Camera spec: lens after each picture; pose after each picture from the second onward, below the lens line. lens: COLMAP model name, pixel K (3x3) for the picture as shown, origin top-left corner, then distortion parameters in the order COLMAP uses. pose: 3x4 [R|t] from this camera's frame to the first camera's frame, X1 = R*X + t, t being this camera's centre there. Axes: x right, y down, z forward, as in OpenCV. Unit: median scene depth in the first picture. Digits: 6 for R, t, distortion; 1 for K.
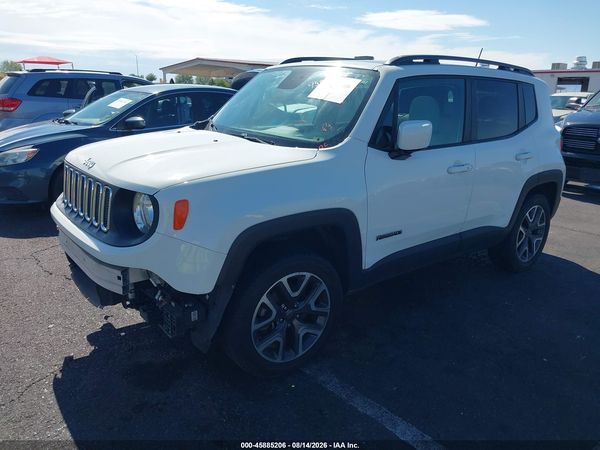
lens RADIAL K [[549.6, 0, 300.0], [0, 549.6, 225.0], [0, 0, 1]] dist [0.004777, -0.003721]
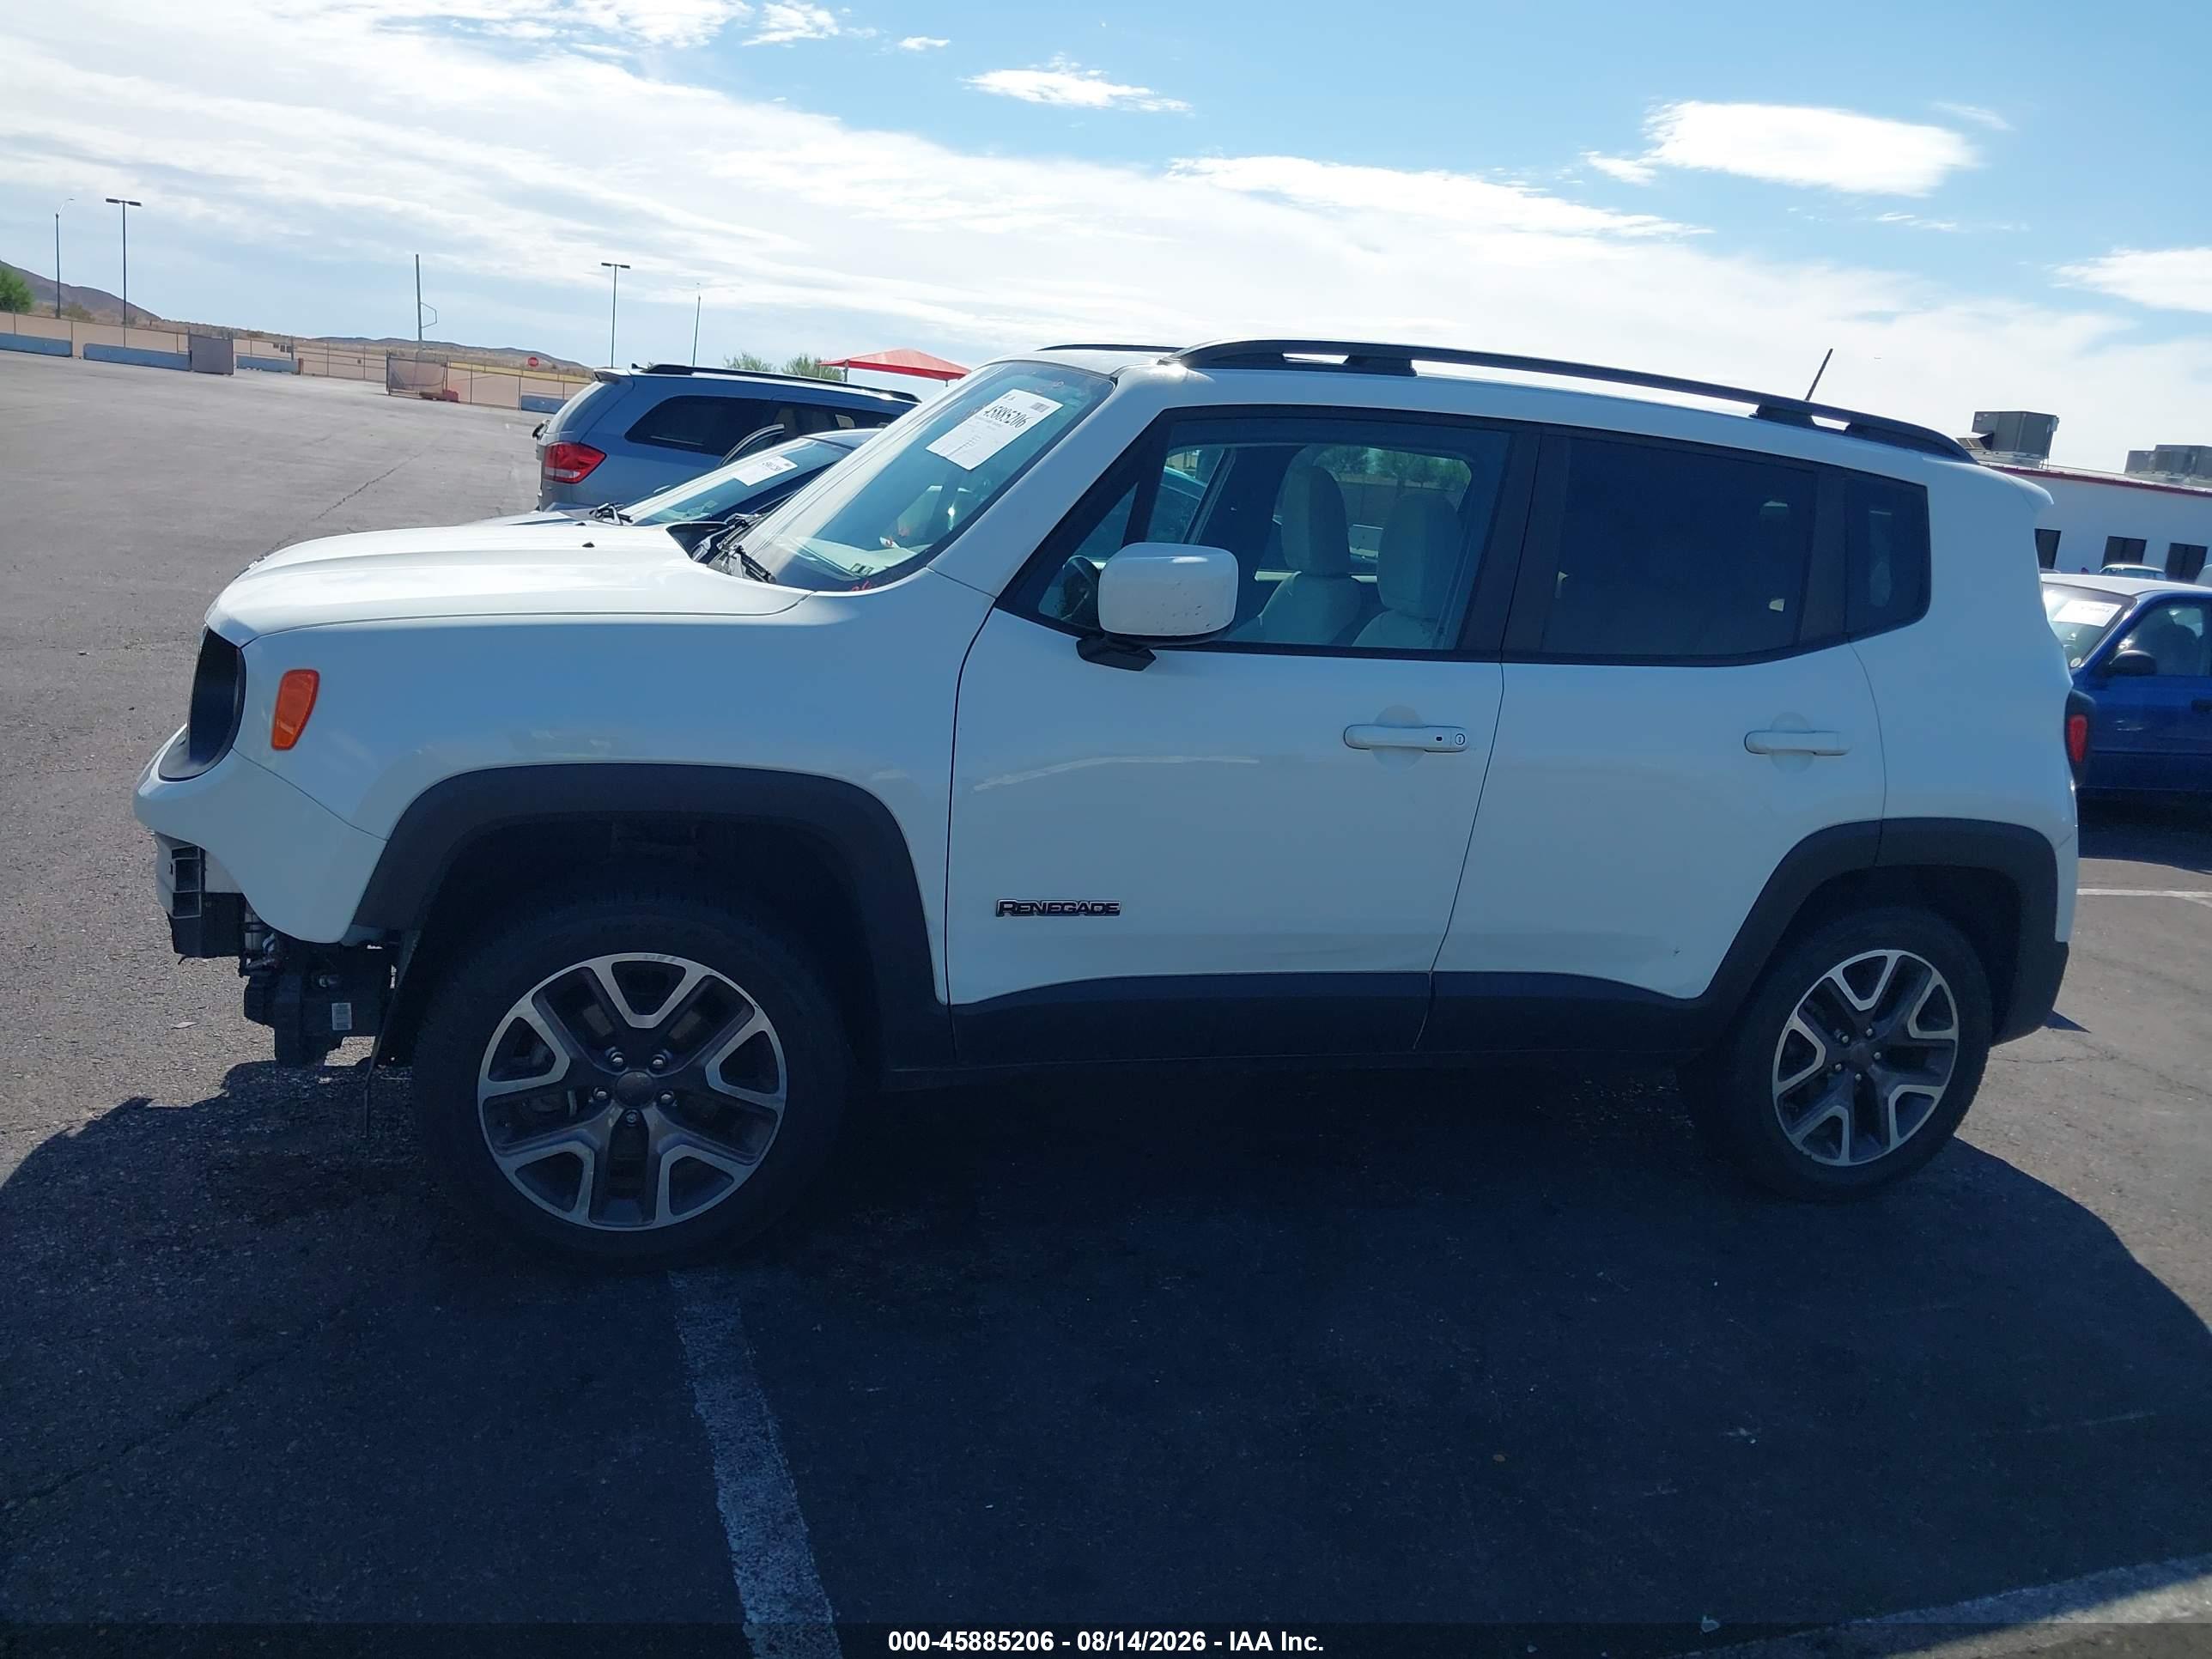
lens RADIAL K [[2026.1, 0, 1106.0], [0, 2026.1, 829.5], [0, 0, 1]] dist [0.004777, -0.003721]
pose [[0.918646, 0.137296, -0.370457, 0.537437], [-0.168159, 0.984378, -0.052171, 0.025134], [0.357507, 0.110223, 0.927383, -0.019643]]
